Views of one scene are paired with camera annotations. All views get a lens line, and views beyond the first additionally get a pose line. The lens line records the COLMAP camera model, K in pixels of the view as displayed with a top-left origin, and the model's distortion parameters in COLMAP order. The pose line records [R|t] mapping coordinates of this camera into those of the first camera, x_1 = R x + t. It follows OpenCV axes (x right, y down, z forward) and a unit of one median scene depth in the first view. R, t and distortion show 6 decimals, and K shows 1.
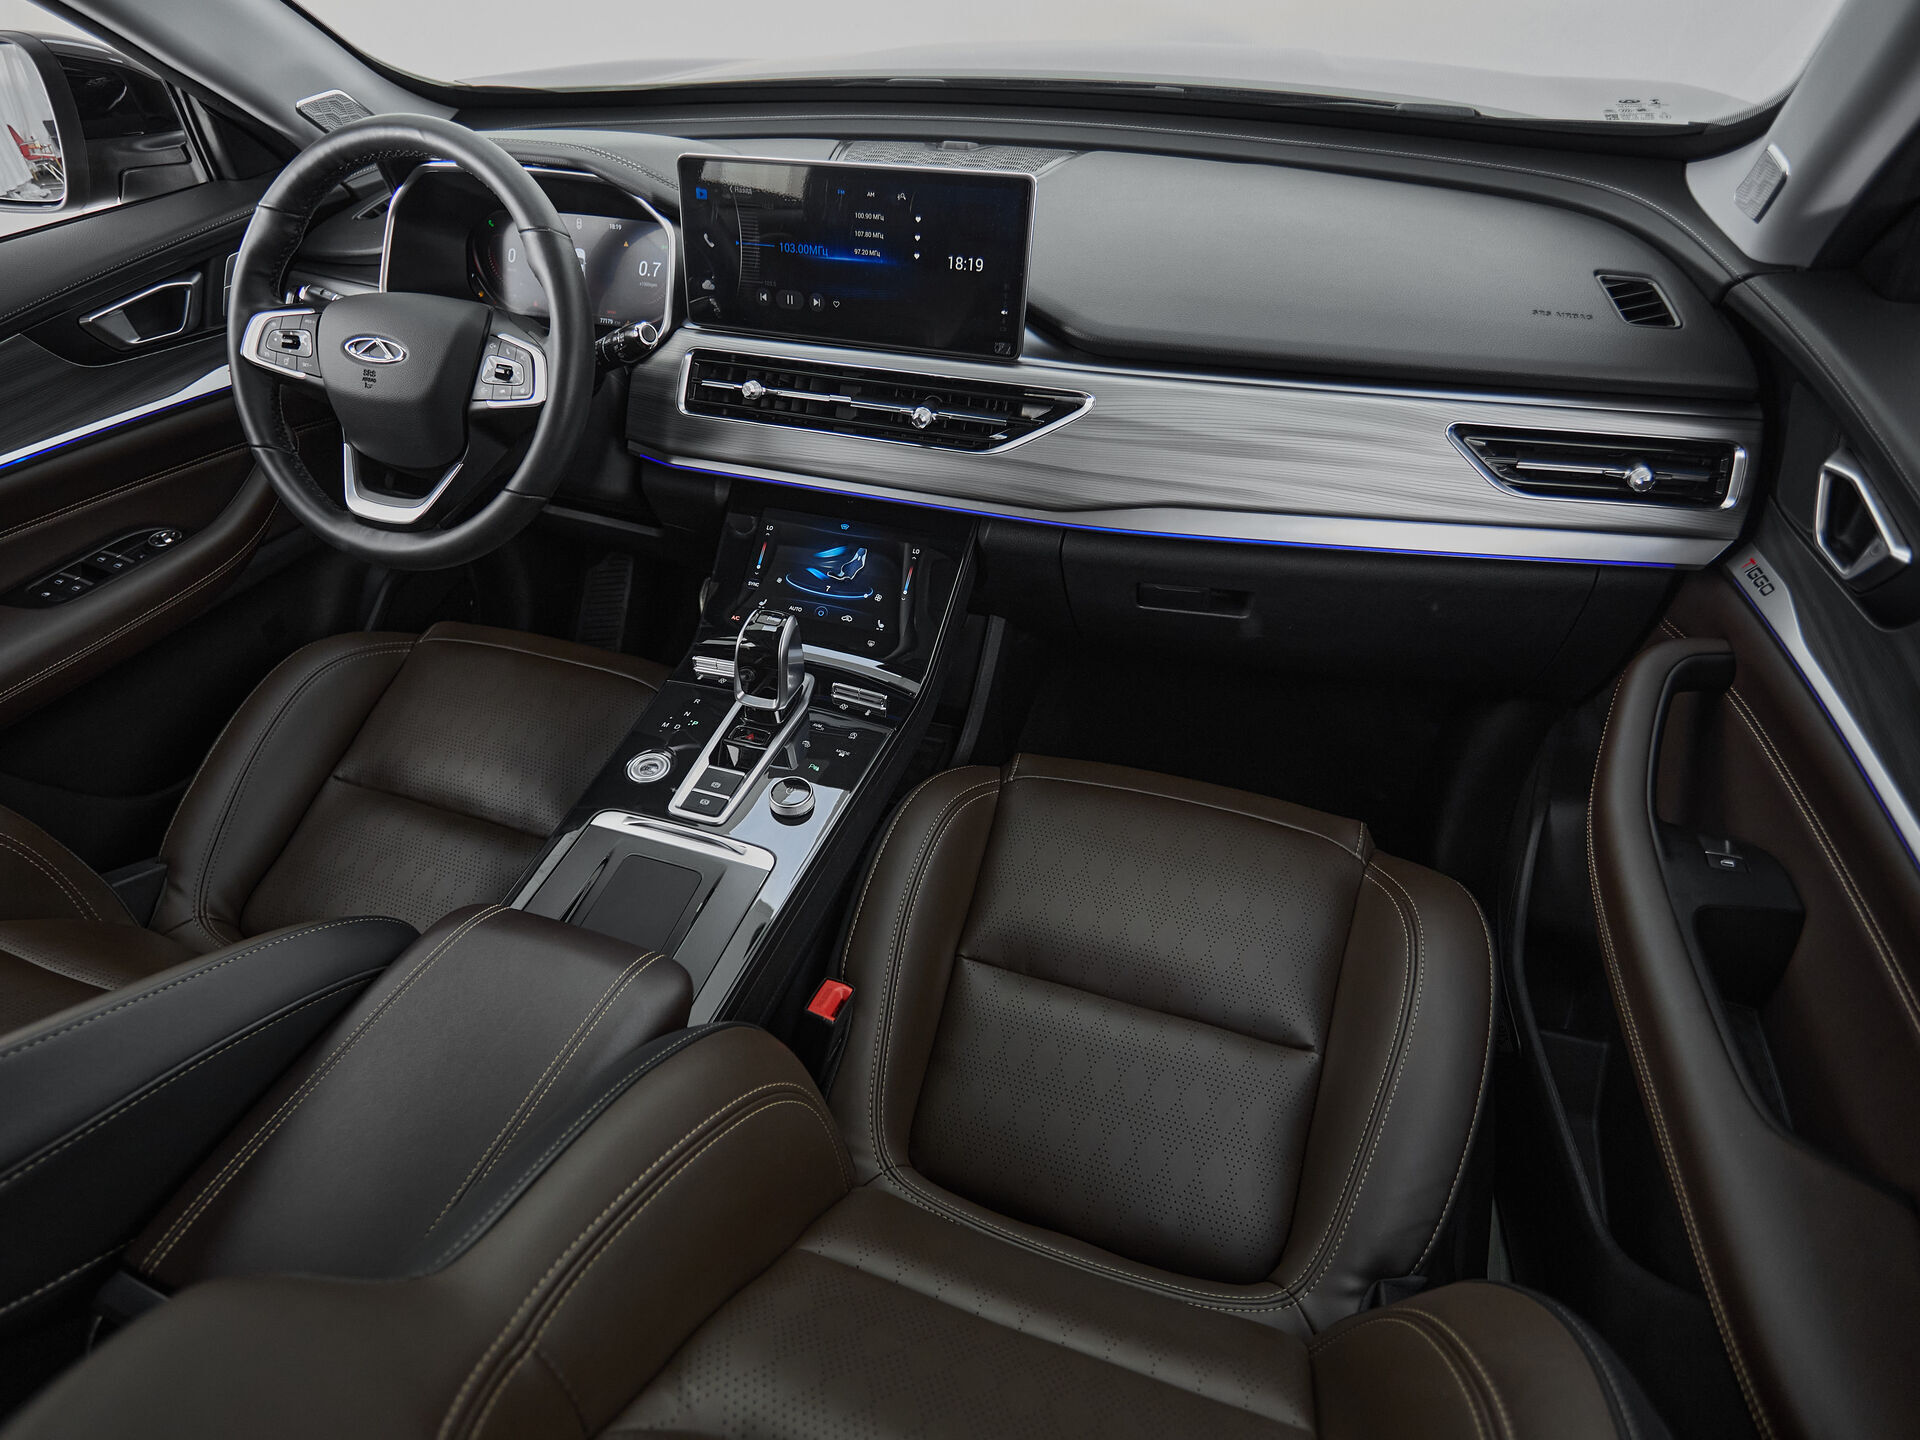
lens RADIAL K [[1035.7, 0, 913.5], [0, 1035.7, 788.0], [0, 0, 1]] dist [0.002324, 0.000421]
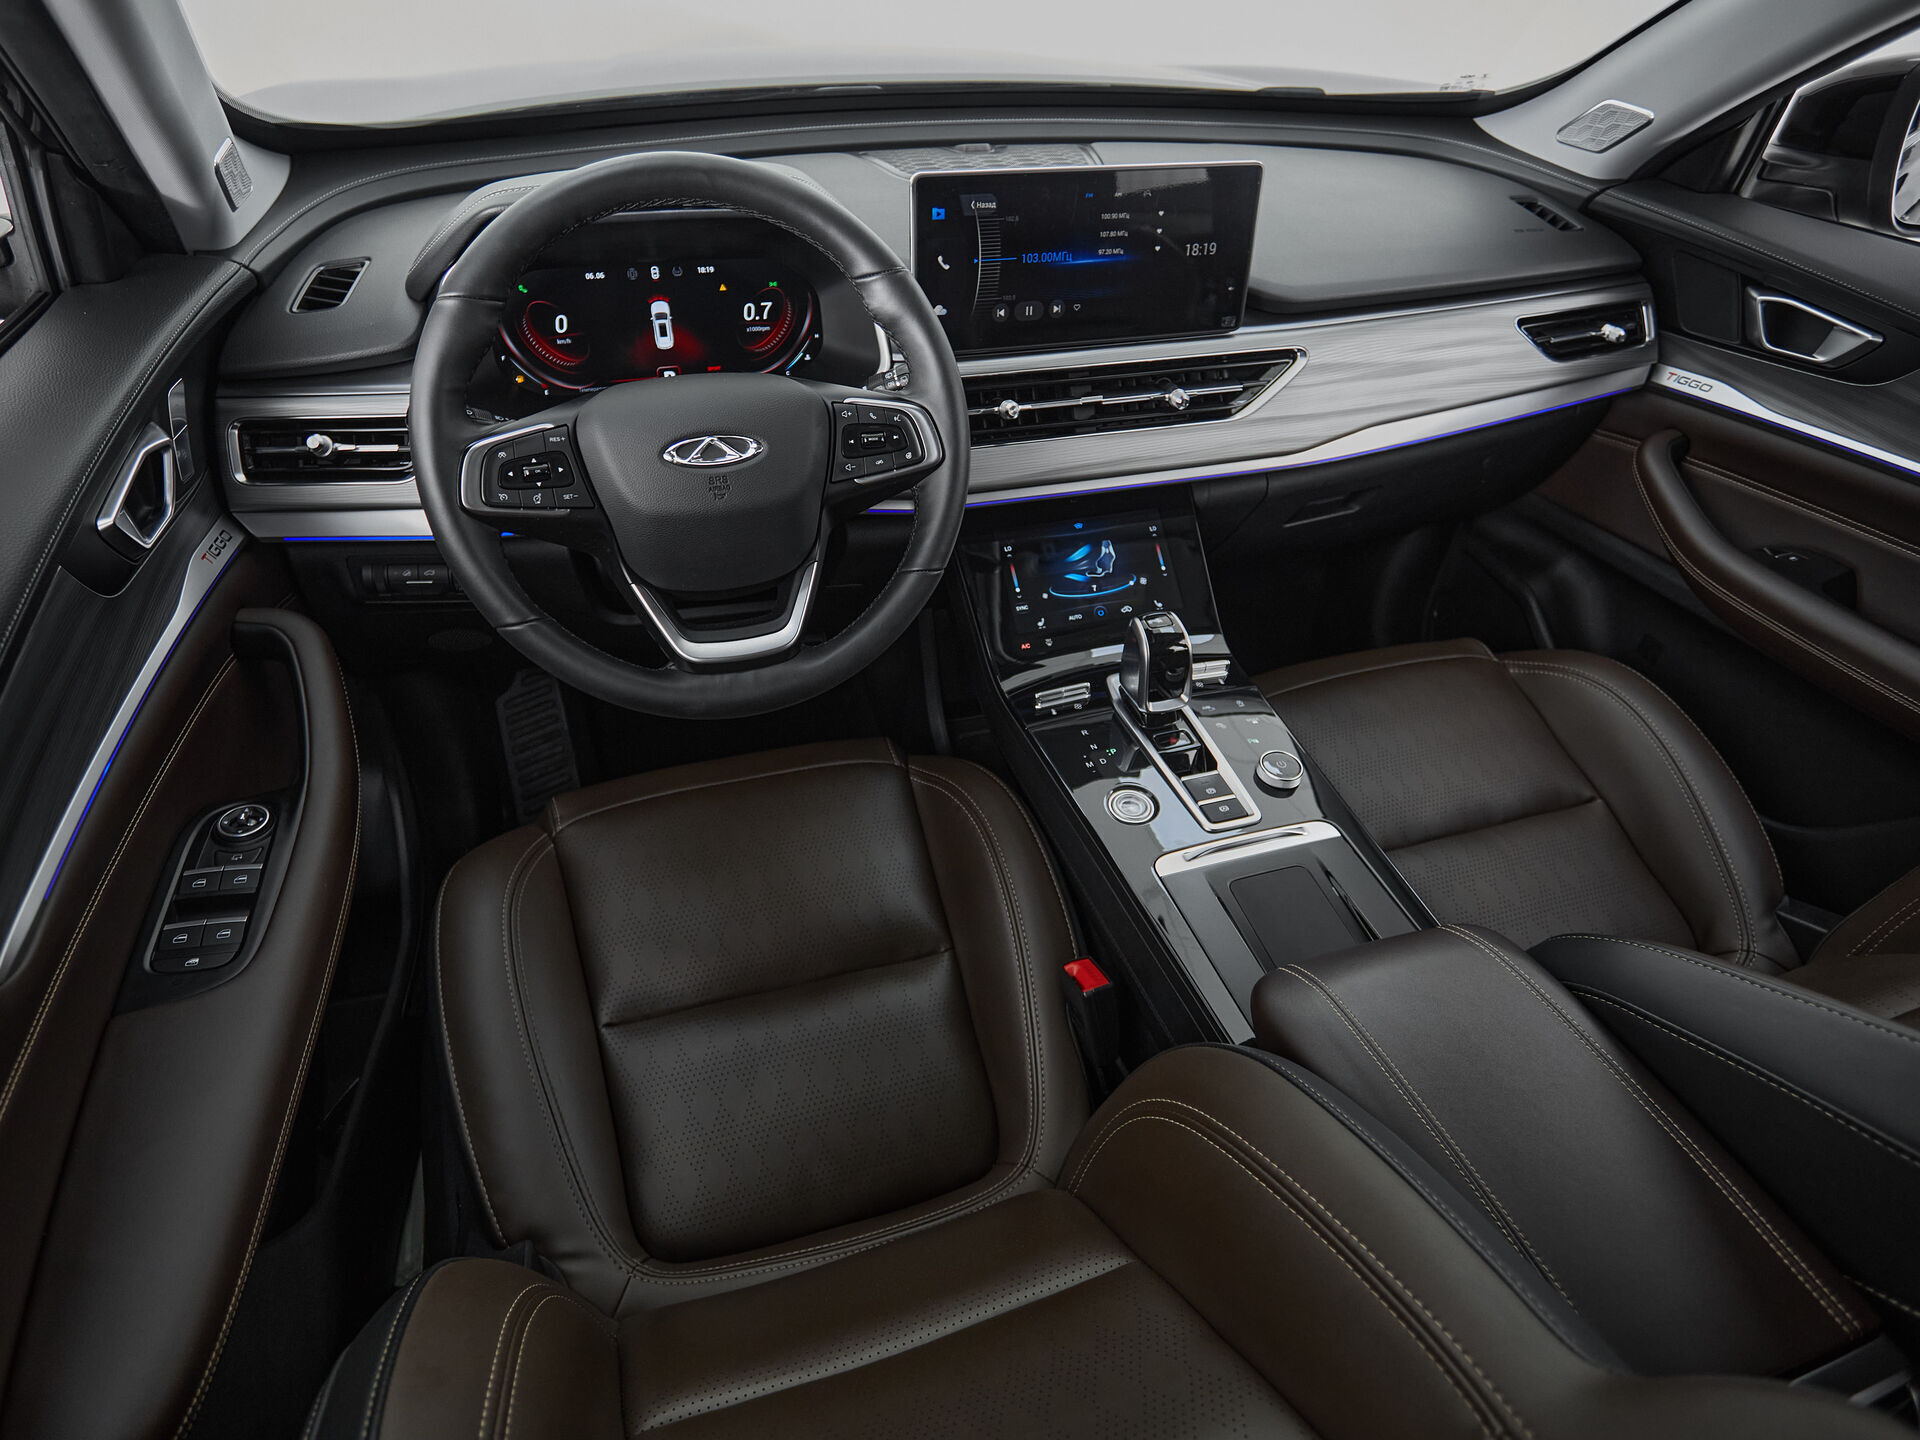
lens RADIAL K [[1012.7, 0, 957.1], [0, 1012.7, 747.7], [0, 0, 1]] dist [-0.000938, 0.001814]
pose [[0.787210, -0.366869, 0.495689, -0.795356], [0.375293, 0.922815, 0.086985, -0.202859], [-0.489341, 0.117553, 0.864133, 0.263674]]
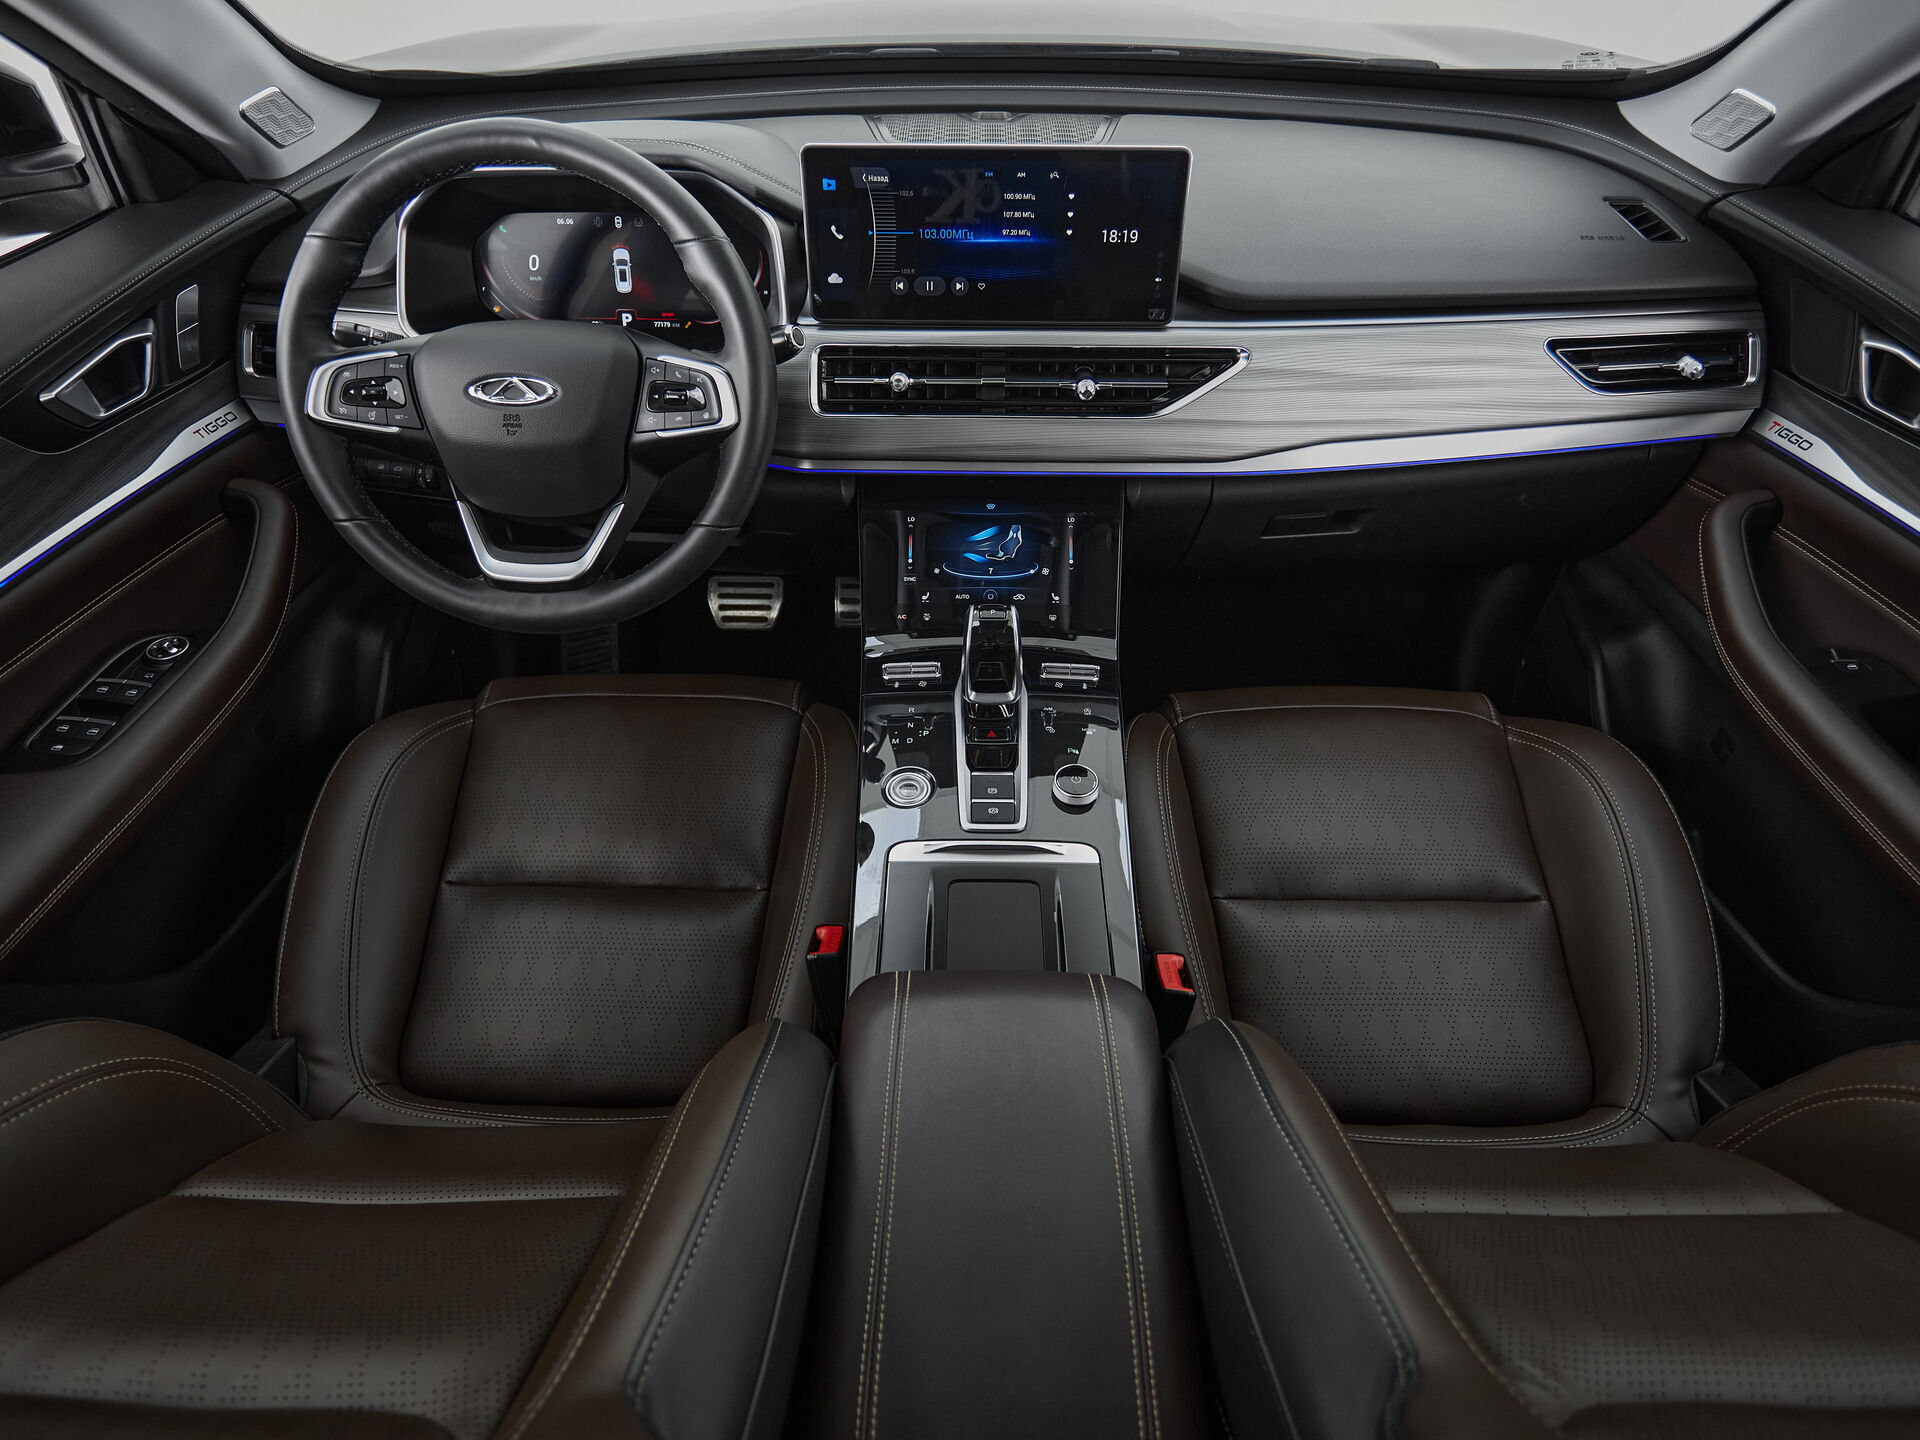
lens RADIAL K [[1017.9, 0, 987.5], [0, 1017.9, 720.8], [0, 0, 1]] dist [0.002789, -0.001269]
pose [[0.940586, -0.209517, 0.267209, -0.410724], [0.208588, 0.977474, 0.032194, -0.092755], [-0.267935, 0.025456, 0.963101, 0.076652]]
